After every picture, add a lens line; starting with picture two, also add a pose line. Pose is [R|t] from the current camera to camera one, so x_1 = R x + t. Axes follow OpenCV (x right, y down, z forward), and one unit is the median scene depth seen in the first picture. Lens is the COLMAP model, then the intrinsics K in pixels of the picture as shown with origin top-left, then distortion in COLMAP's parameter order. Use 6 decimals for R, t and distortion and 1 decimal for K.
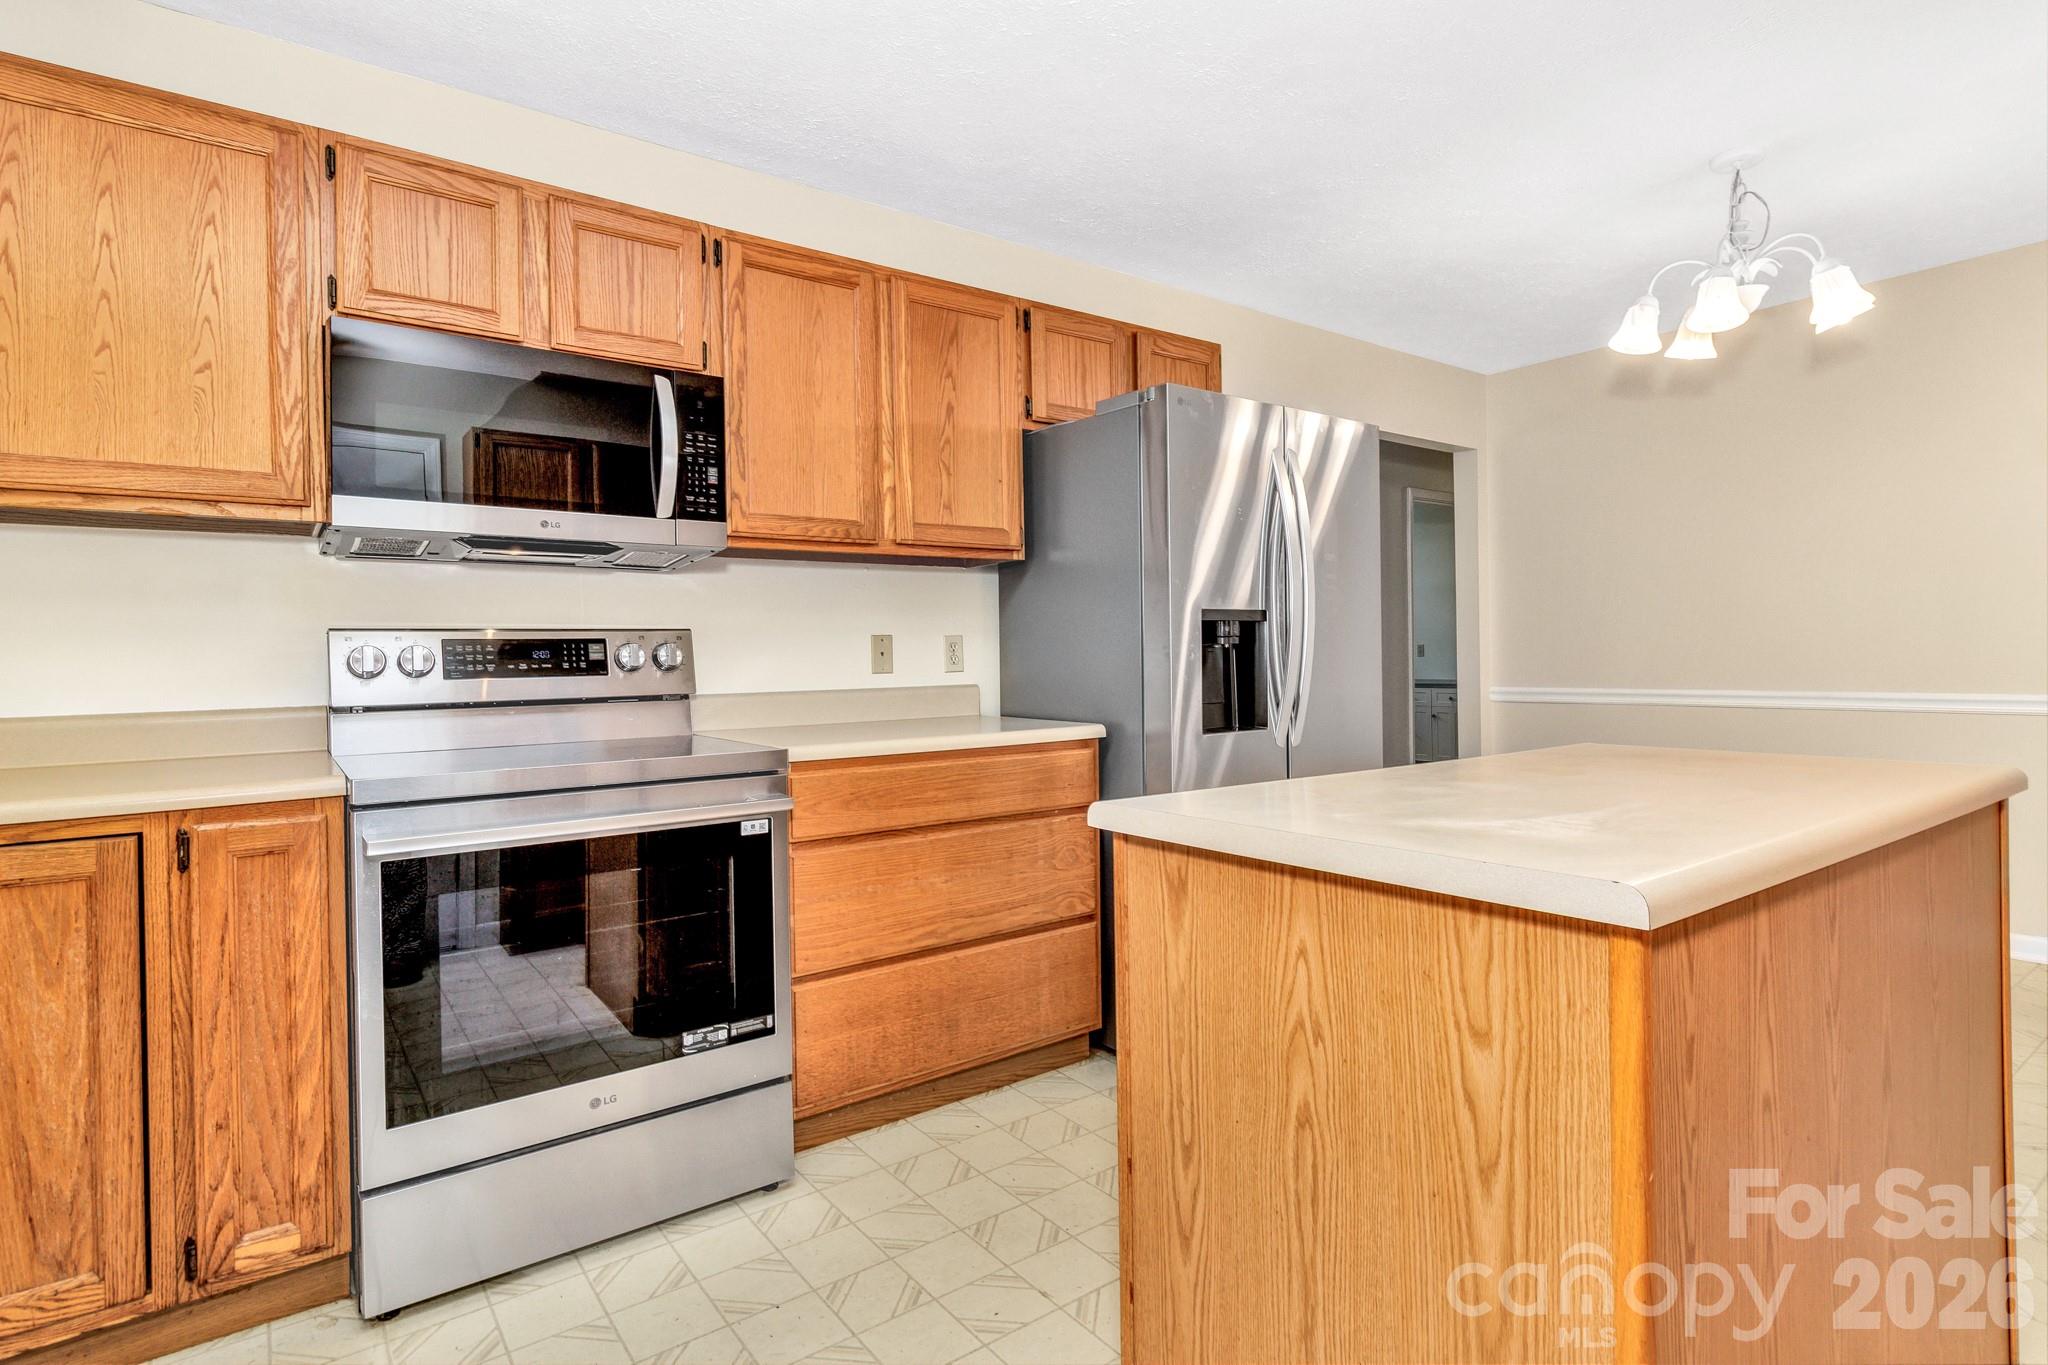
lens RADIAL K [[1031.3, 0, 1007.1], [0, 1031.3, 665.0], [0, 0, 1]] dist [-0.003554, 0.001074]
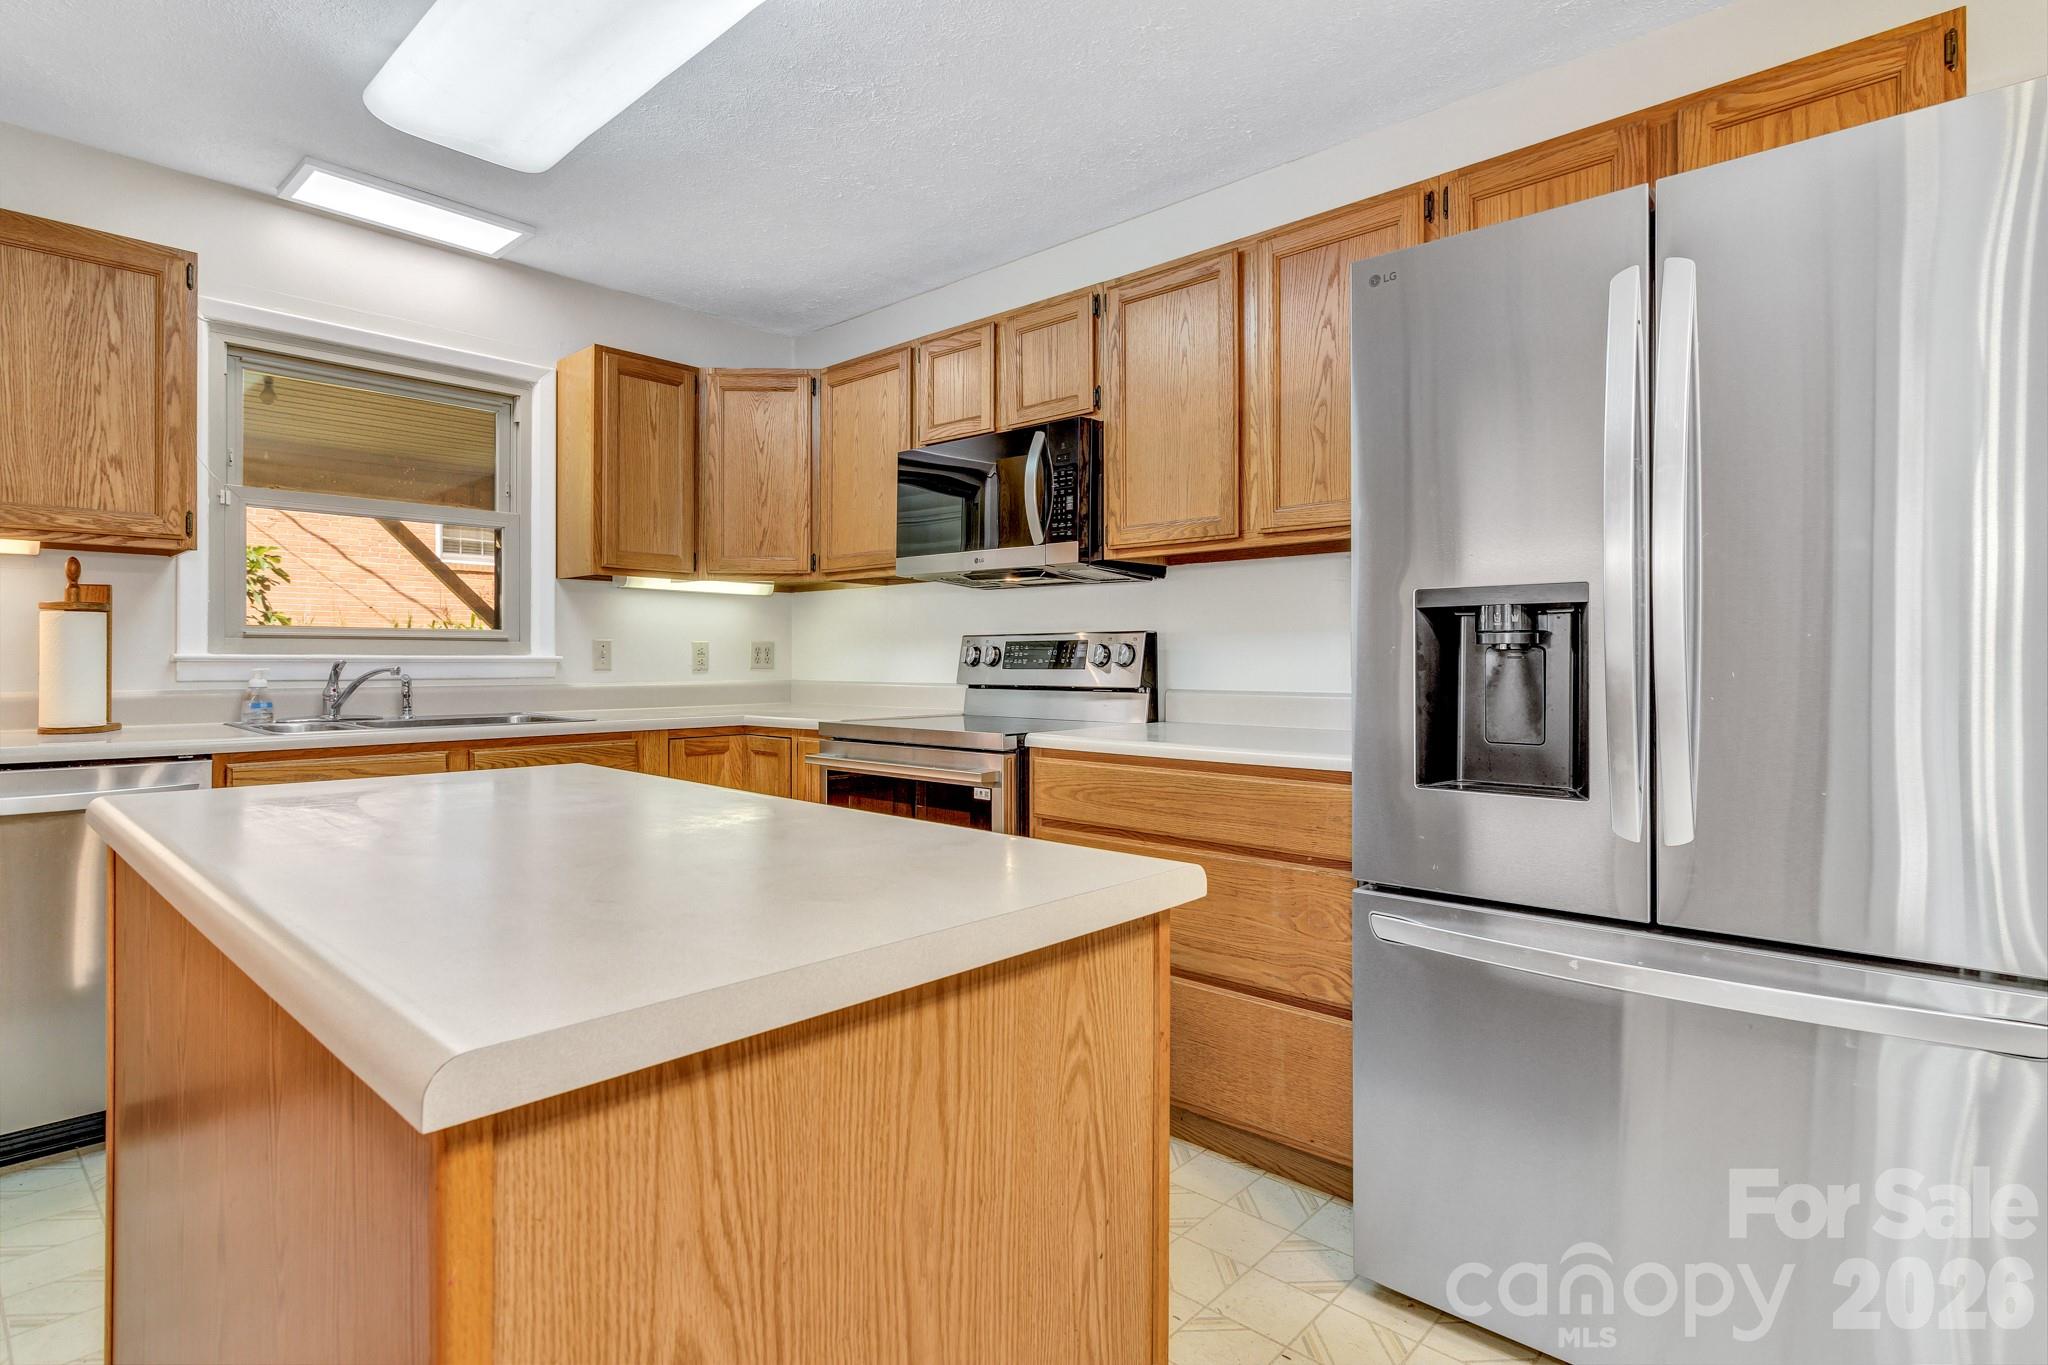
lens RADIAL K [[1031.3, 0, 1019.9], [0, 1031.3, 663.6], [0, 0, 1]] dist [-0.003554, 0.001074]
pose [[0.196345, 0.018614, -0.980358, 1.153454], [-0.013460, 0.999777, 0.016287, -0.023623], [0.980442, 0.009997, 0.196552, 0.946637]]
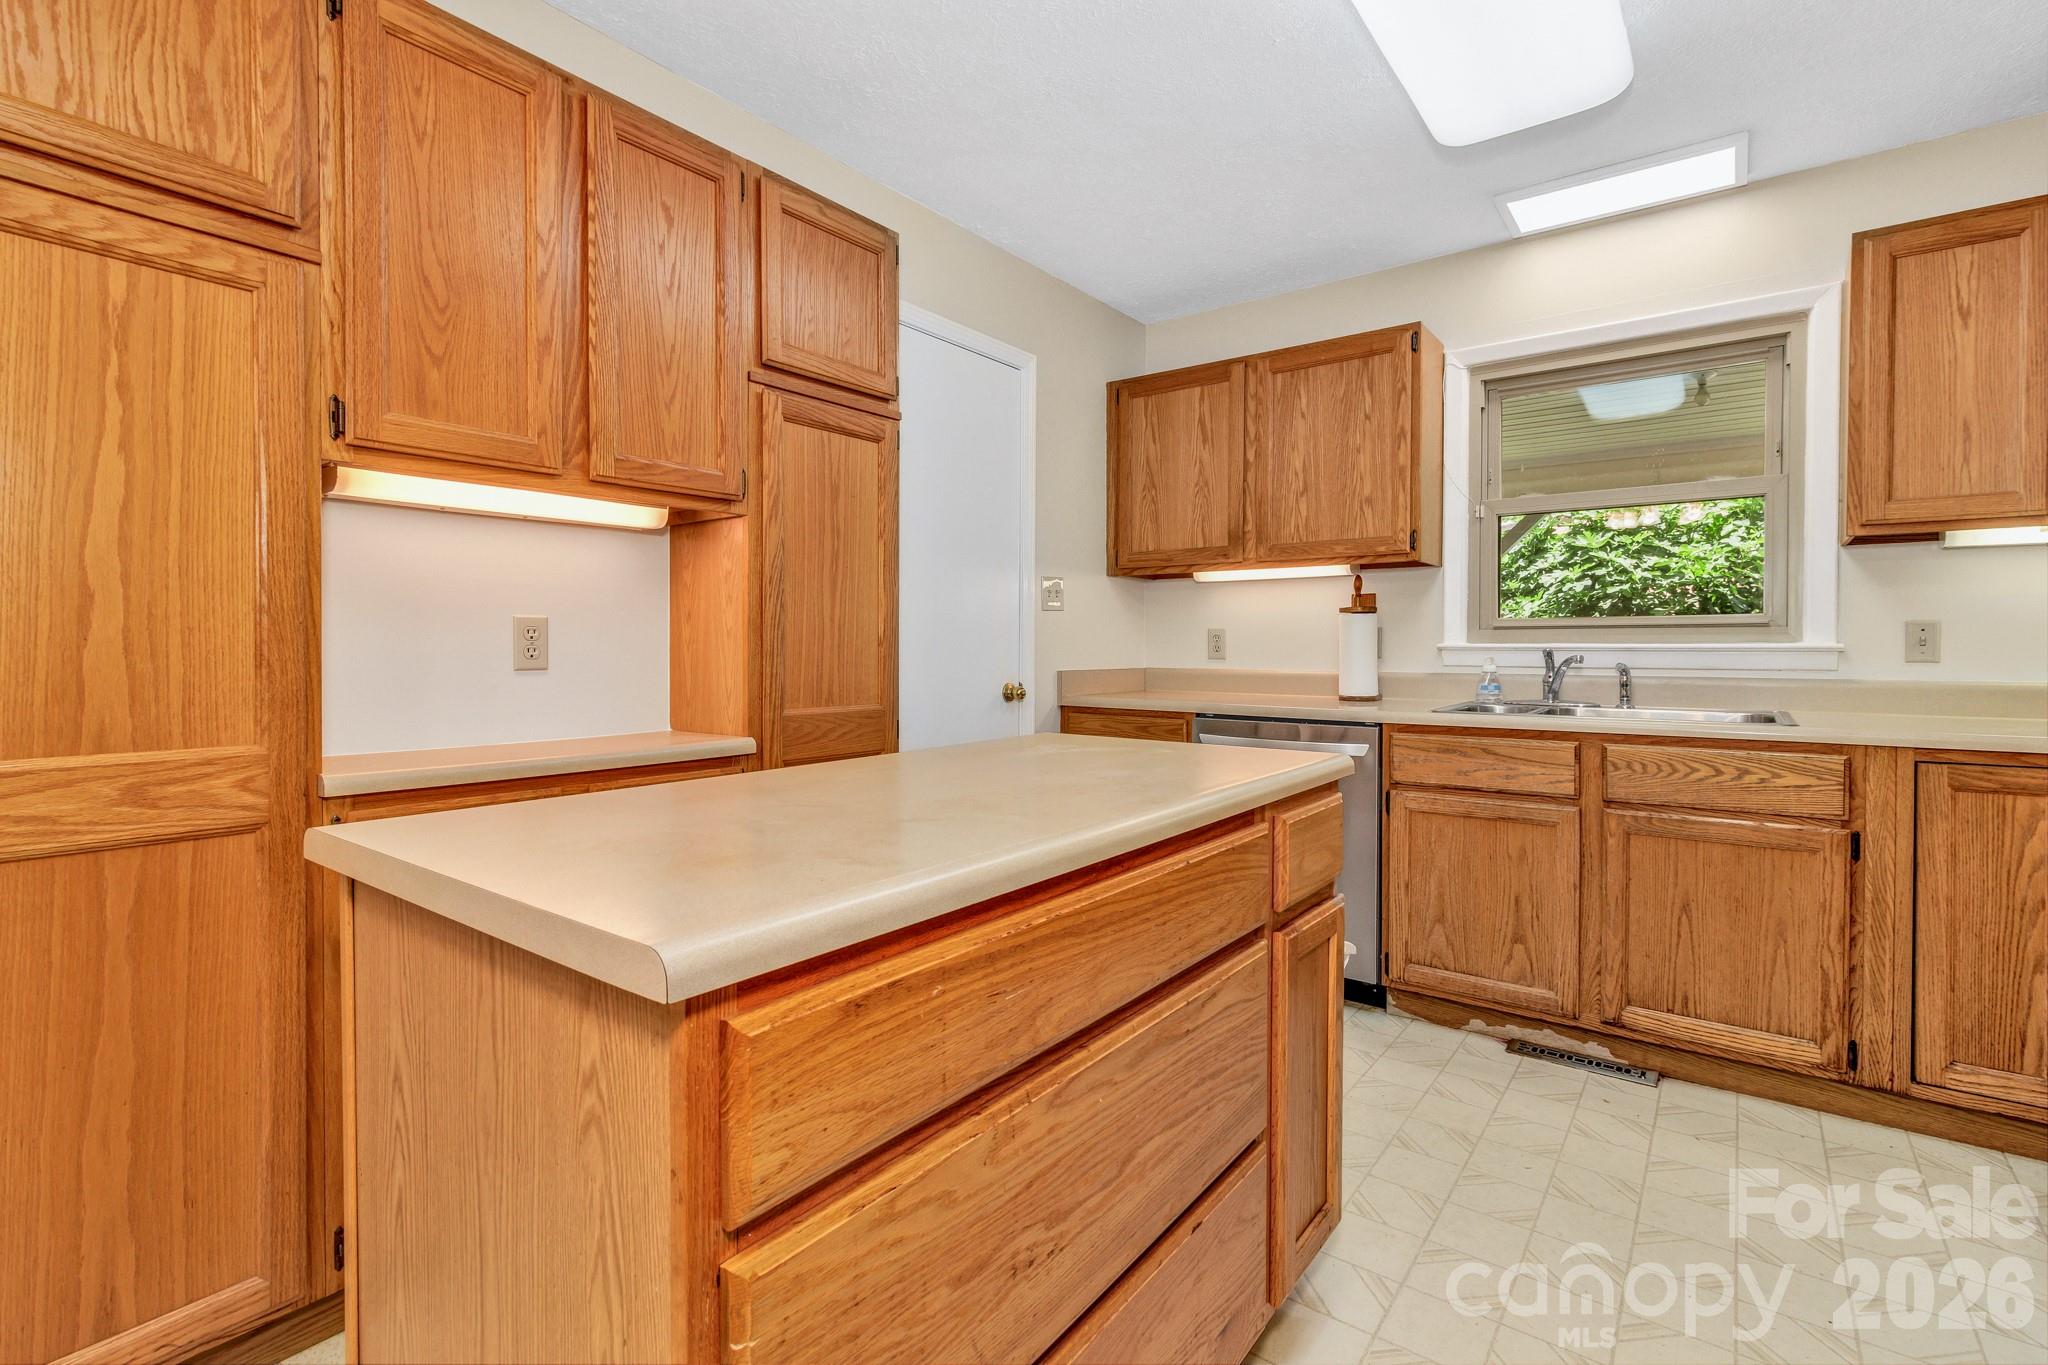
lens RADIAL K [[943.4, 0, 1025.9], [0, 943.4, 656.1], [0, 0, 1]] dist [-0.001180, -0.000995]
pose [[-0.954396, 0.017497, -0.298031, 0.630416], [0.011882, 0.999716, 0.020641, -0.018864], [0.298308, 0.016159, -0.954333, 1.484969]]
